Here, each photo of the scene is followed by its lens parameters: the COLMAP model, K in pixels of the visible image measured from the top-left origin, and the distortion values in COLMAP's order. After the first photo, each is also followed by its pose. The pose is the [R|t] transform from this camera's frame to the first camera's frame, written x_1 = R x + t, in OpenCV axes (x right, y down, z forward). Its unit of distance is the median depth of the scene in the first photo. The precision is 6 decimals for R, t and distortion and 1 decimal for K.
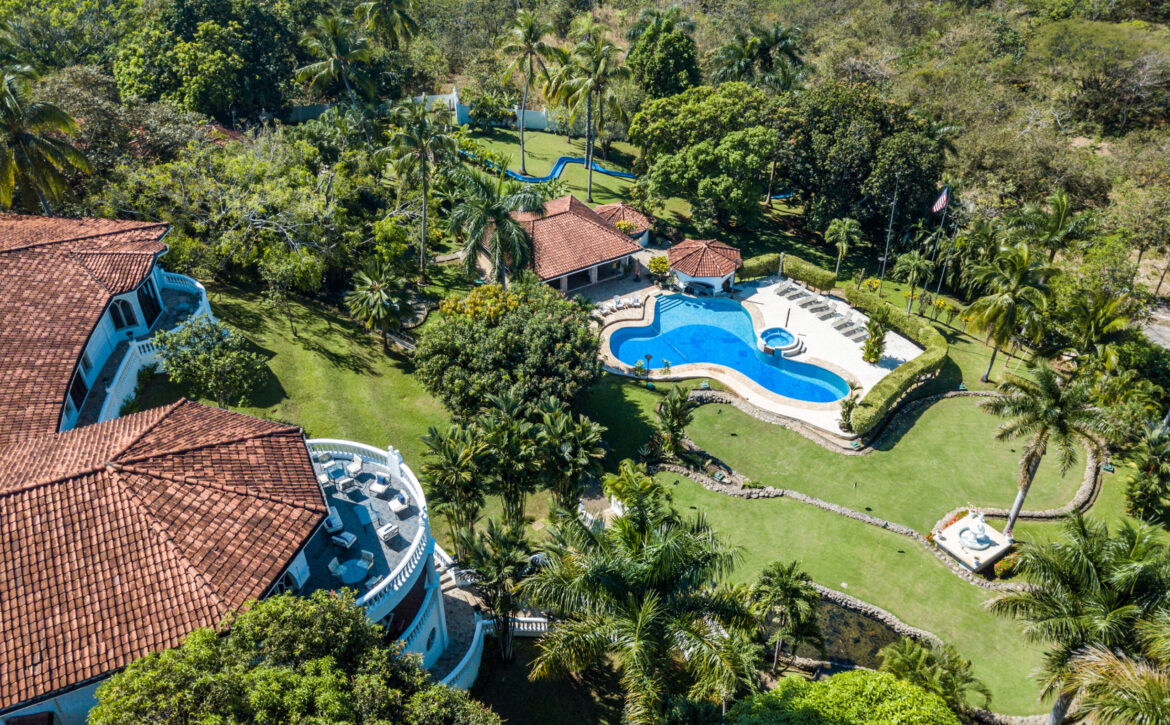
lens RADIAL K [[881.4, 0, 585.0], [0, 881.4, 362.5], [0, 0, 1]] dist [0.002692, 0.001129]
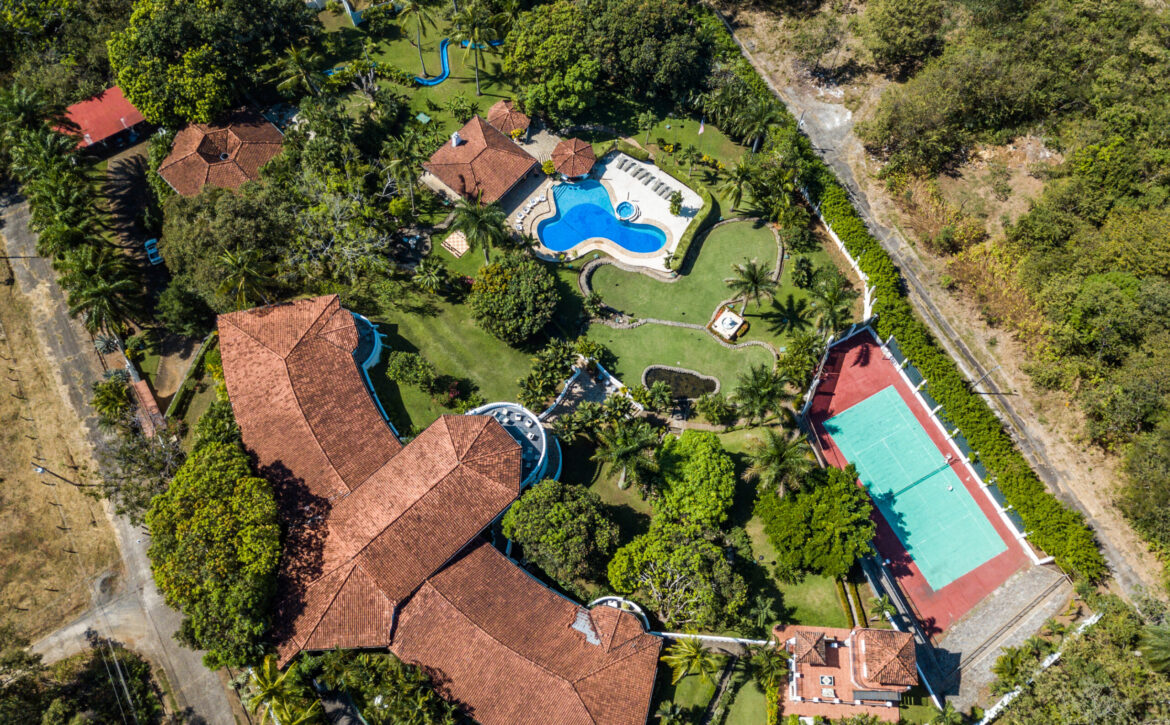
lens RADIAL K [[881.4, 0, 585.0], [0, 881.4, 362.5], [0, 0, 1]] dist [0.002692, 0.001129]
pose [[0.954220, -0.280091, 0.104944, -0.146934], [0.182869, 0.823955, 0.536338, -0.779455], [-0.236692, -0.492593, 0.837454, -0.690382]]
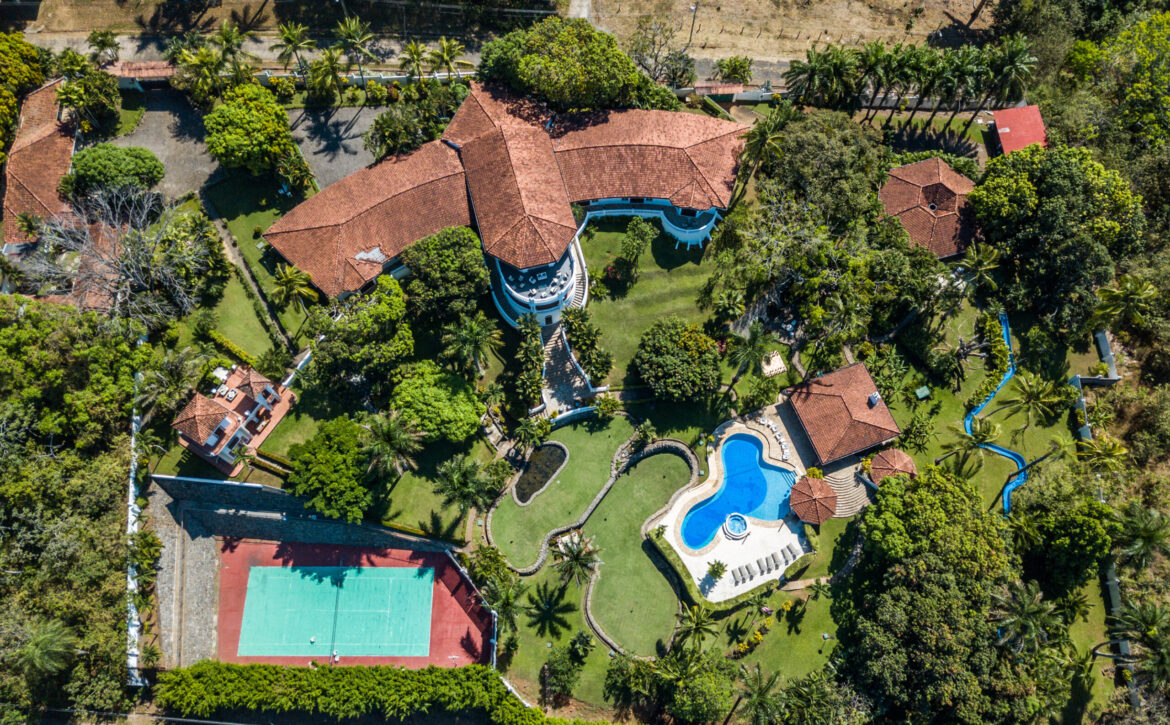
lens RADIAL K [[839.3, 0, 587.1], [0, 839.3, 335.2], [0, 0, 1]] dist [-0.003058, 0.000491]
pose [[-0.186841, 0.911657, -0.366021, 0.549521], [-0.597582, 0.190252, 0.778909, -1.236530], [0.779735, 0.364260, 0.509243, -0.220287]]
